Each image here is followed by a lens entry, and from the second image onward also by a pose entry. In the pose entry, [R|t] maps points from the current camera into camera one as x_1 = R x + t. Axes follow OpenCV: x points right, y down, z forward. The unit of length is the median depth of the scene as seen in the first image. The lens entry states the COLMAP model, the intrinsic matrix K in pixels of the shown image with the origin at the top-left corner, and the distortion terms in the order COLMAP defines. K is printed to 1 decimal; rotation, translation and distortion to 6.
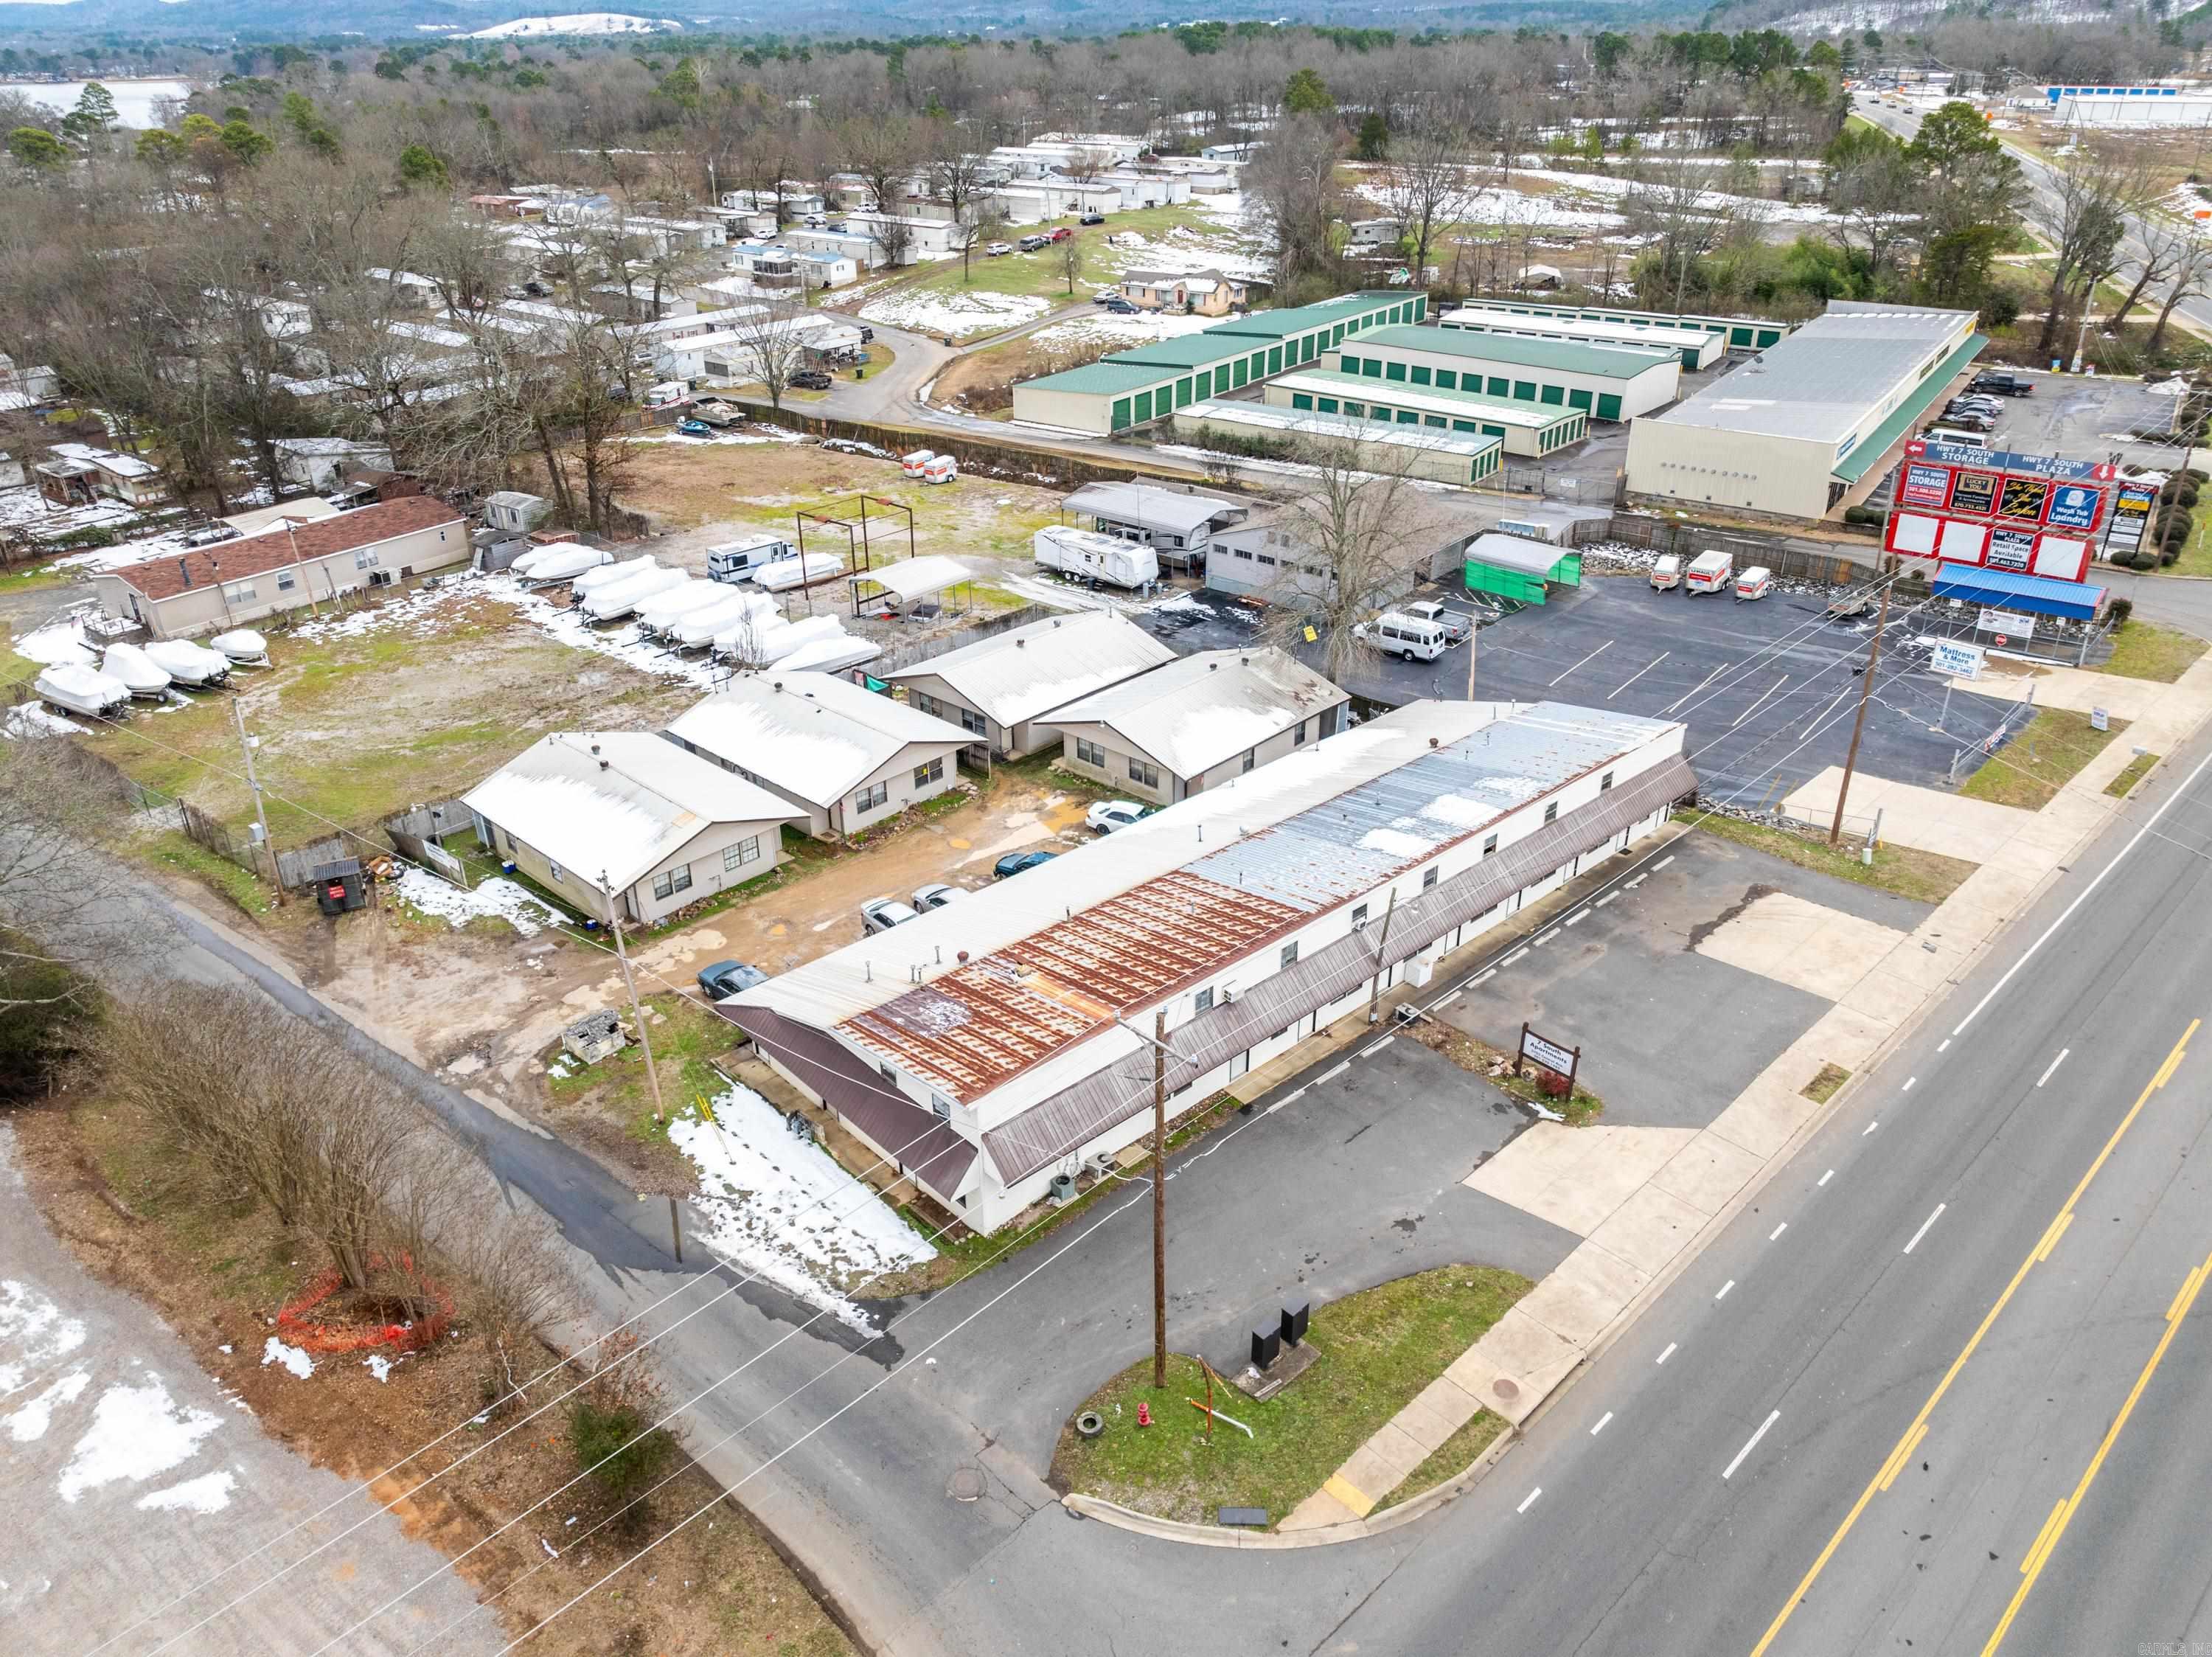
lens RADIAL K [[1551.0, 0, 1102.0], [0, 1551.0, 818.4], [0, 0, 1]] dist [-0.032187, 0.019962]
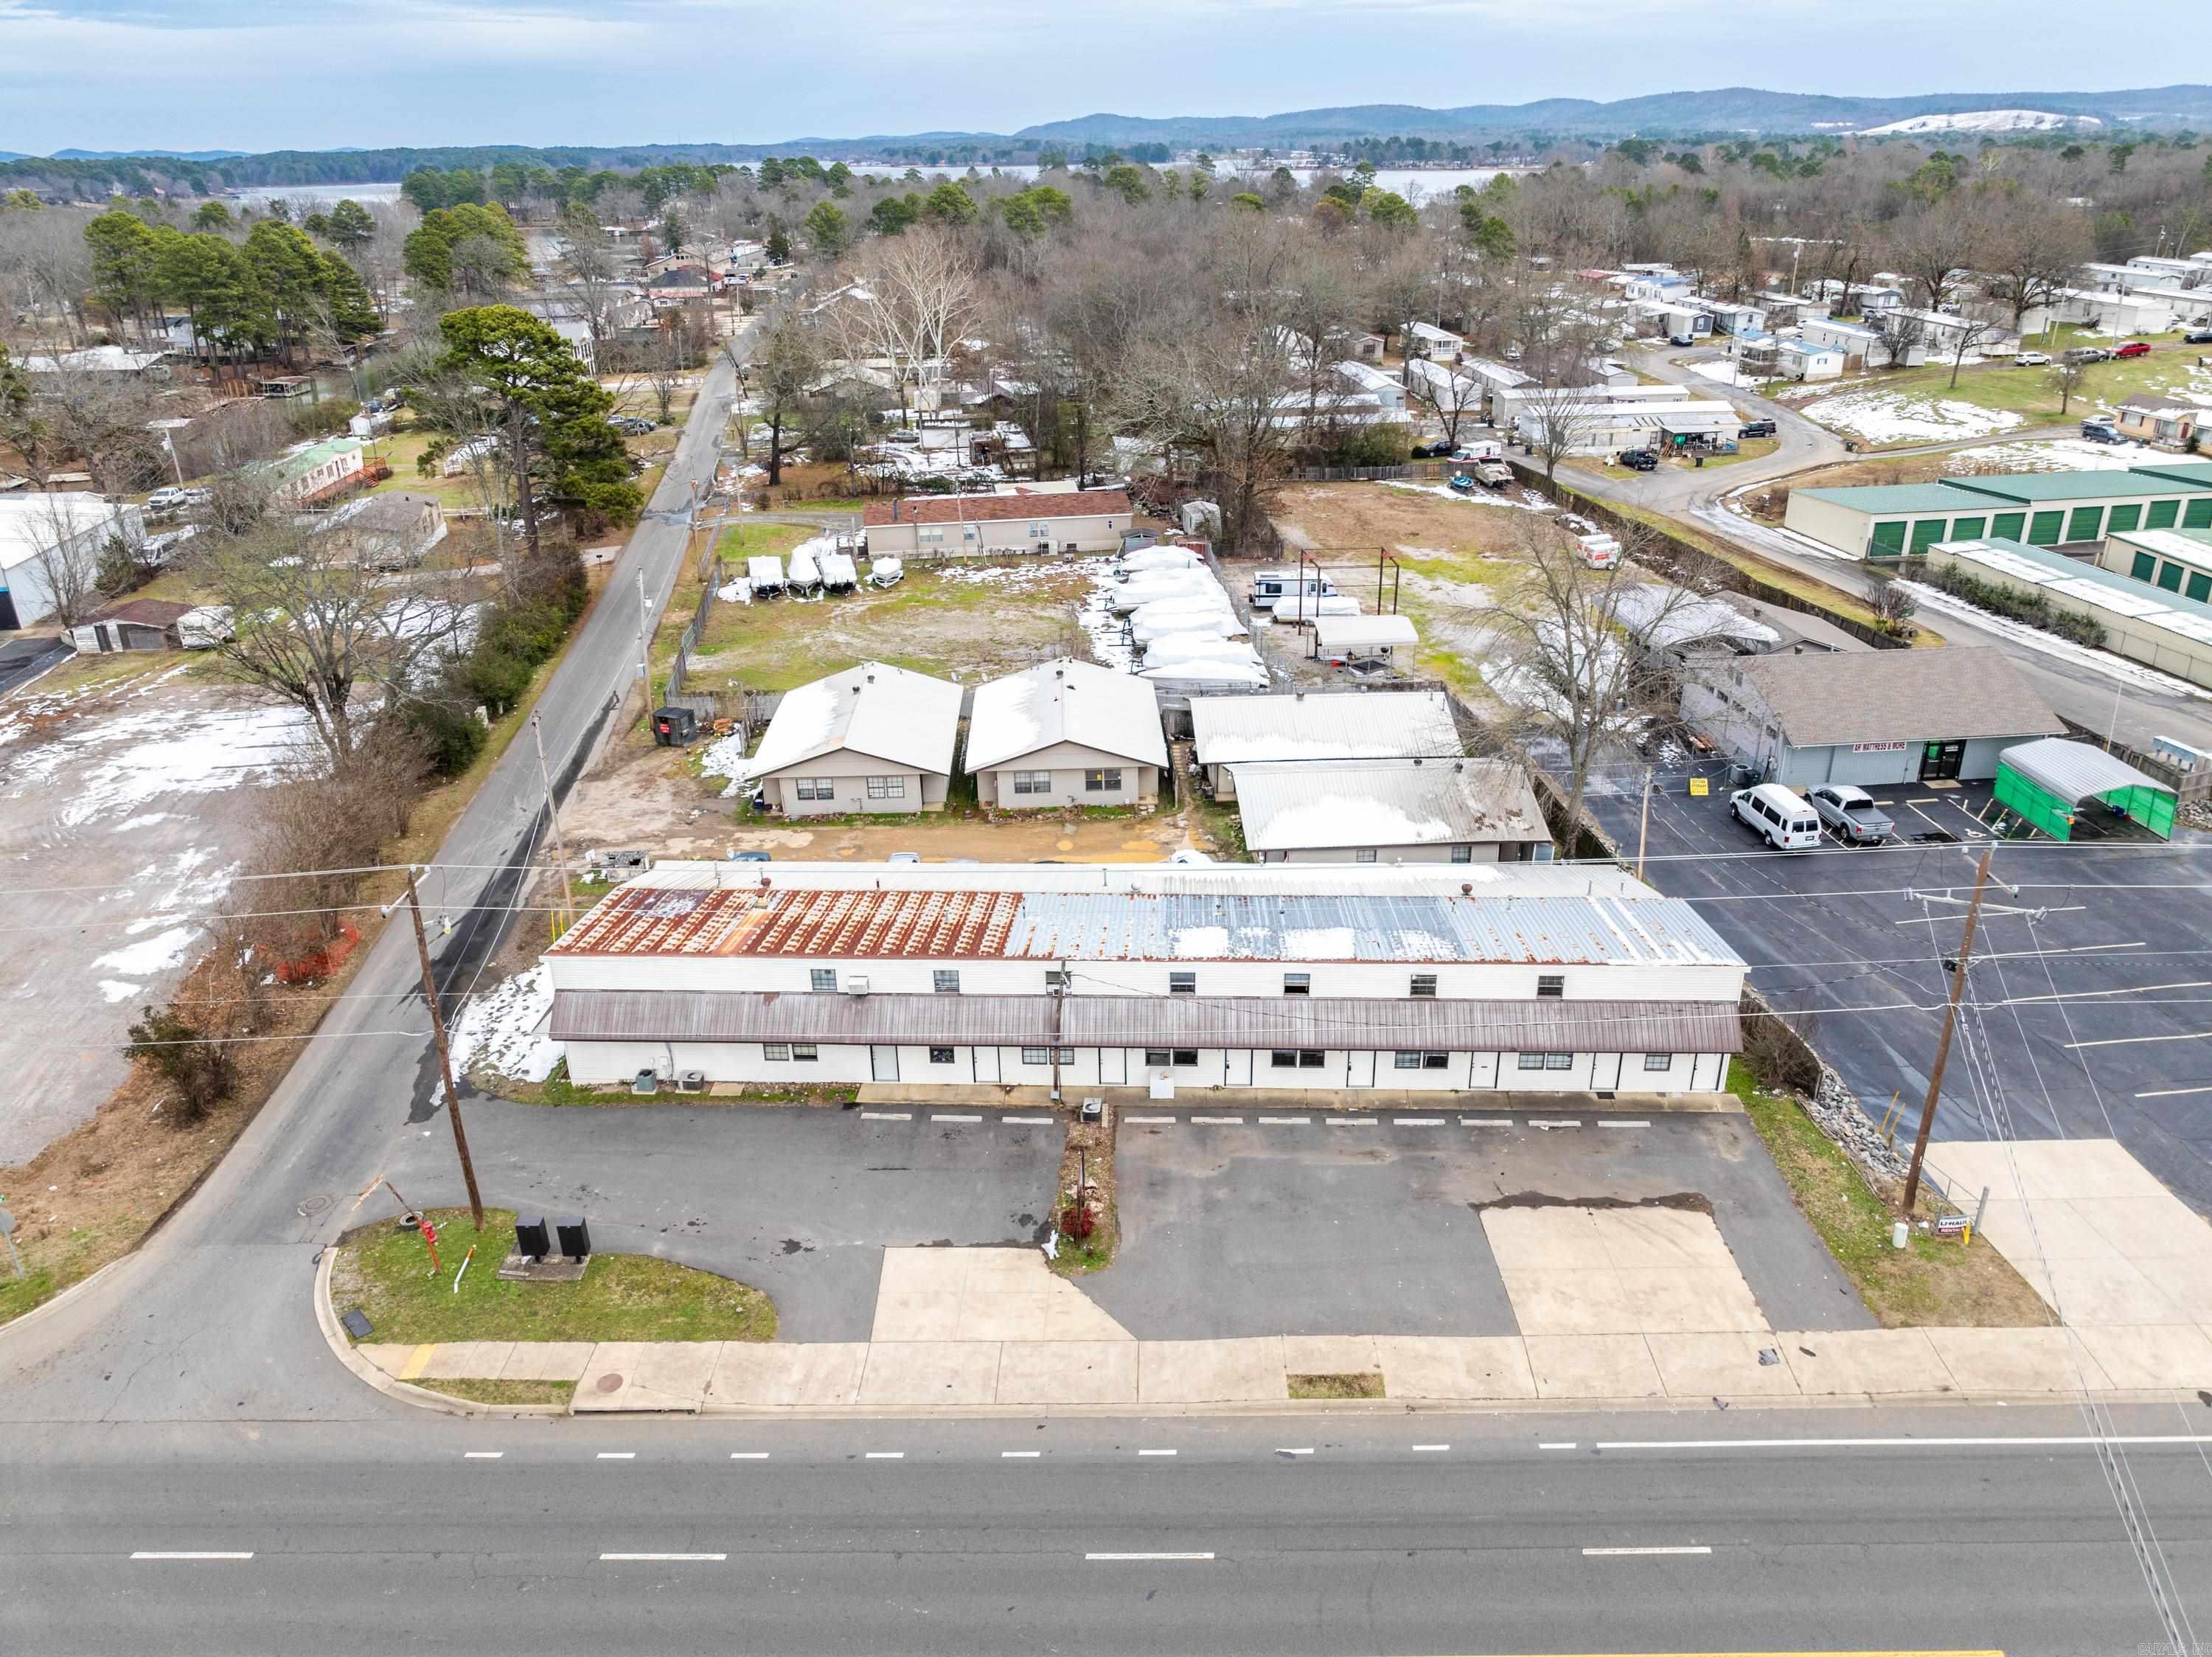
lens RADIAL K [[1551.0, 0, 1109.1], [0, 1551.0, 814.4], [0, 0, 1]] dist [-0.032187, 0.019962]
pose [[0.709588, 0.277618, -0.647621, 0.462752], [-0.312389, 0.947795, 0.064015, -0.061186], [0.631583, 0.156886, 0.759269, 0.180815]]
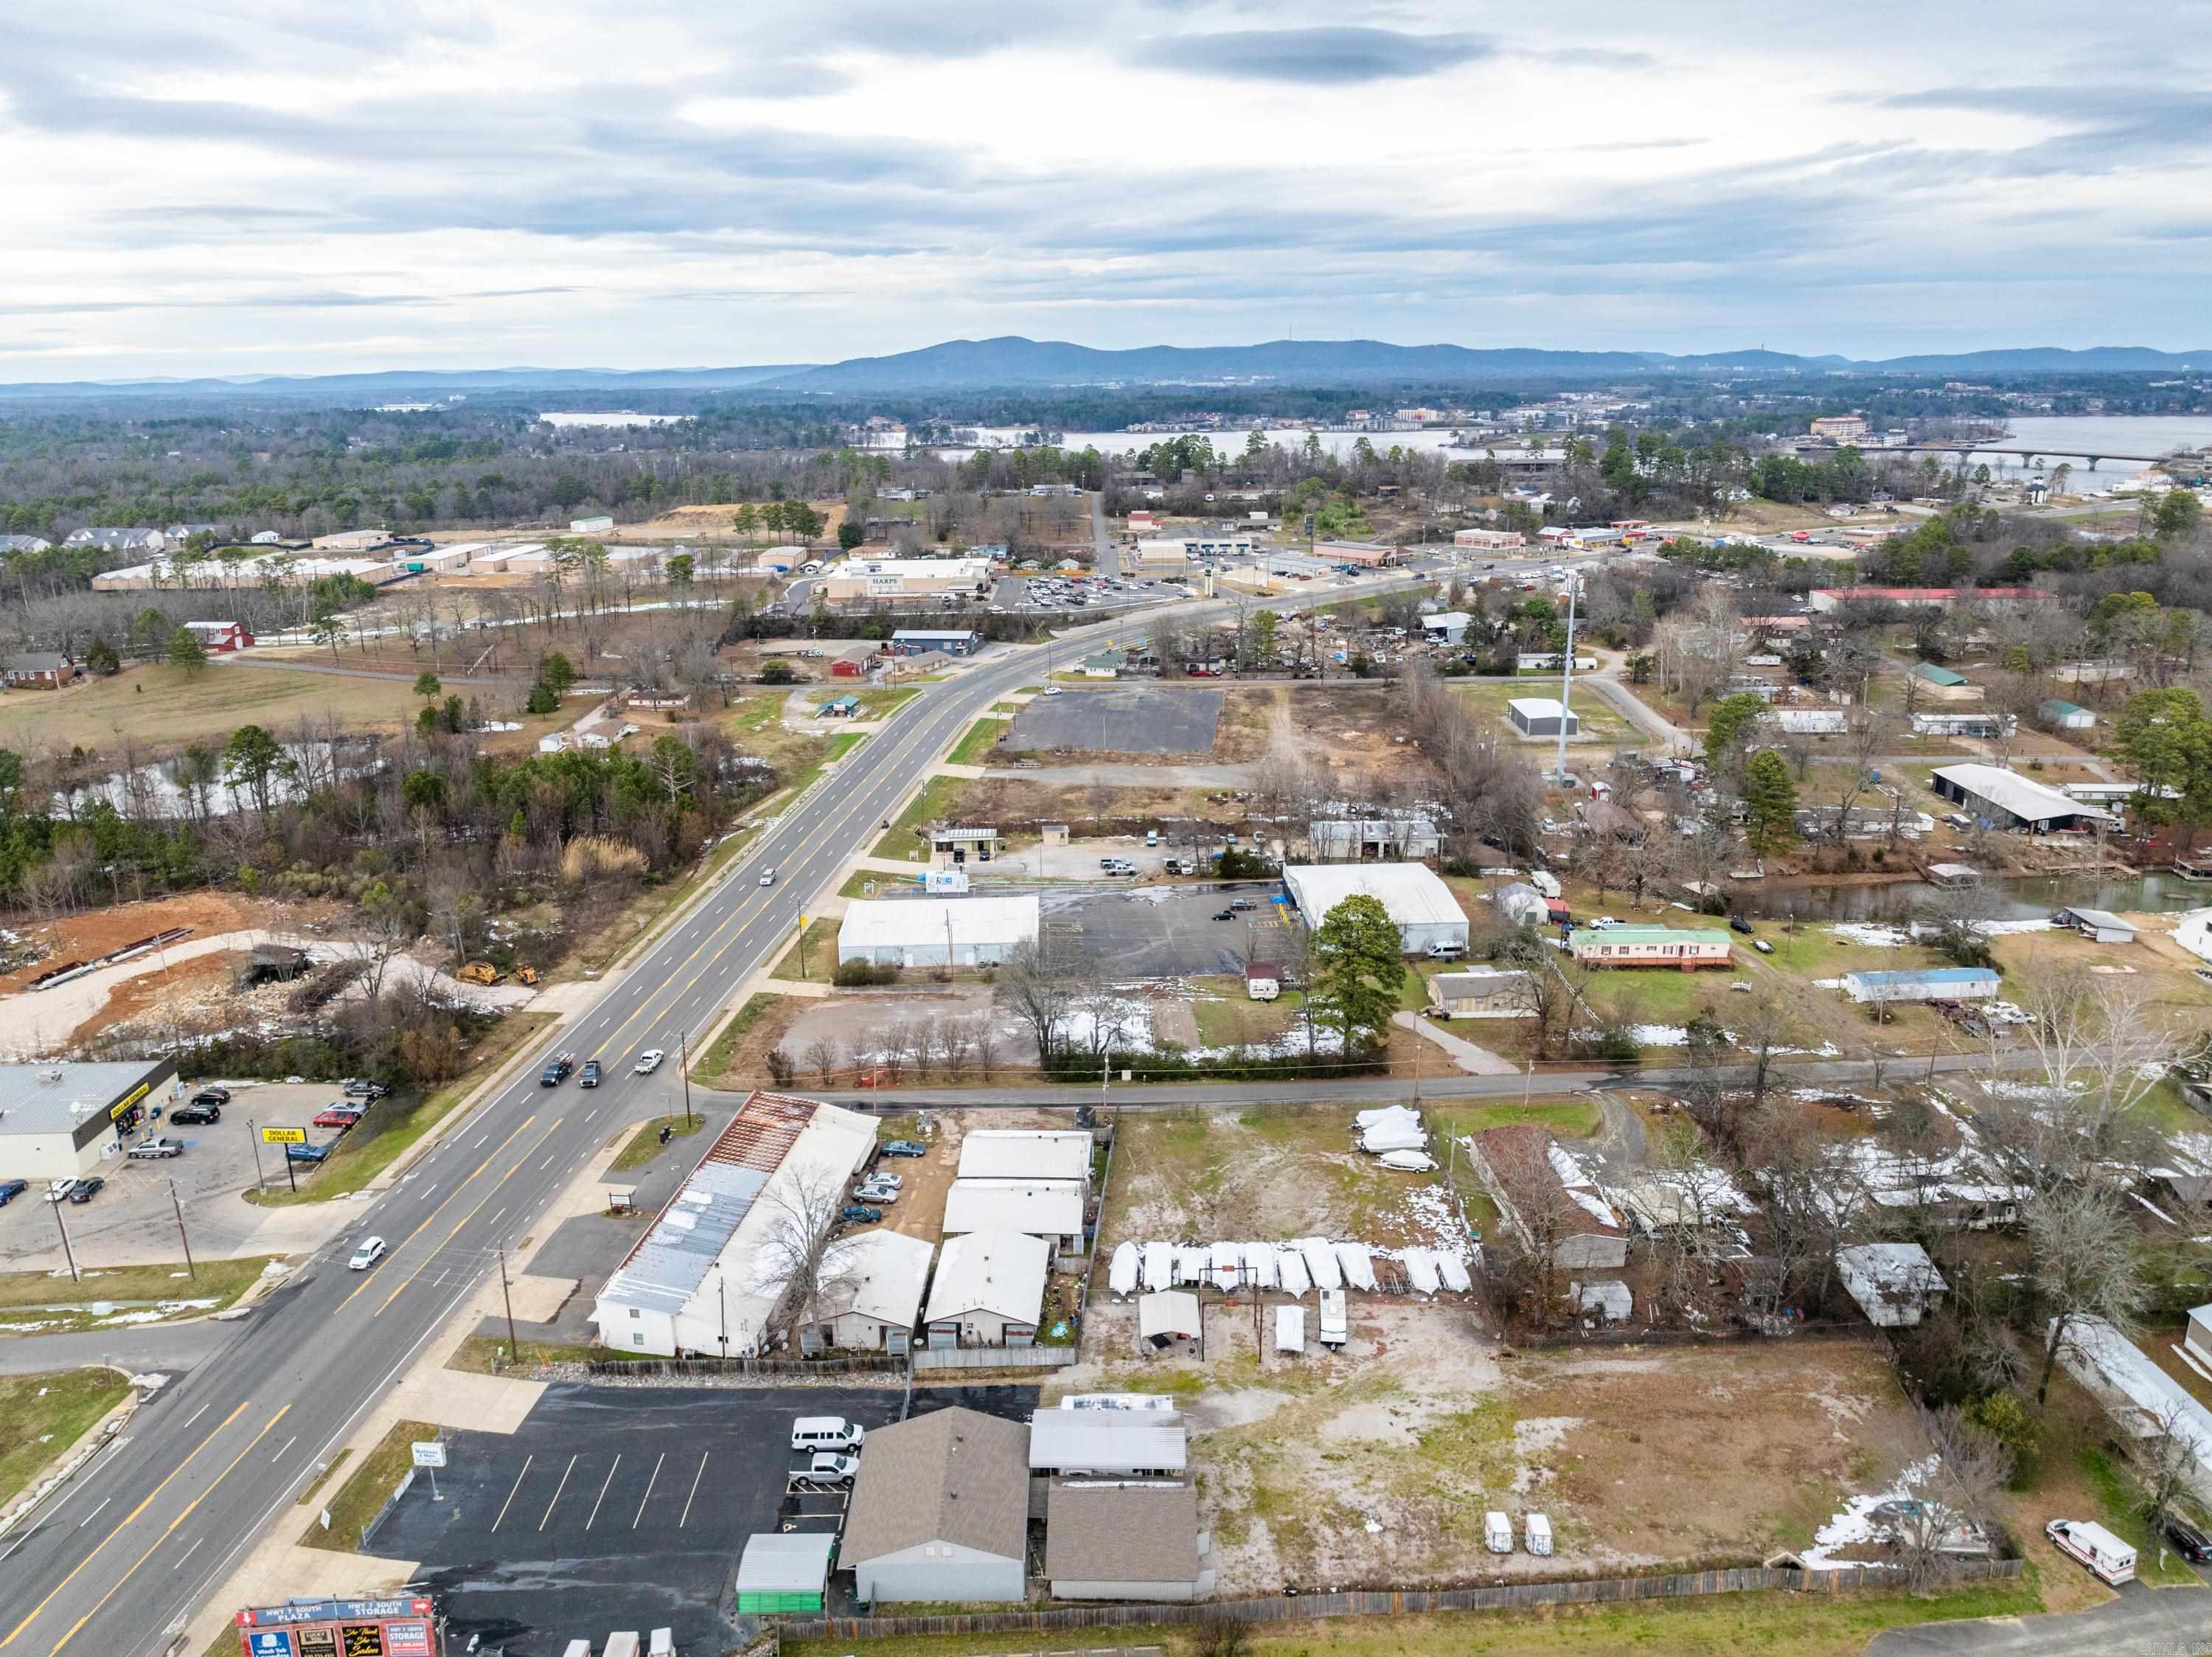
lens RADIAL K [[1551.0, 0, 1108.6], [0, 1551.0, 830.5], [0, 0, 1]] dist [-0.032187, 0.019962]
pose [[-0.756976, 0.197867, -0.622764, 0.729704], [-0.285935, 0.756662, 0.587967, -1.354700], [0.587561, 0.623147, -0.516198, 1.501299]]
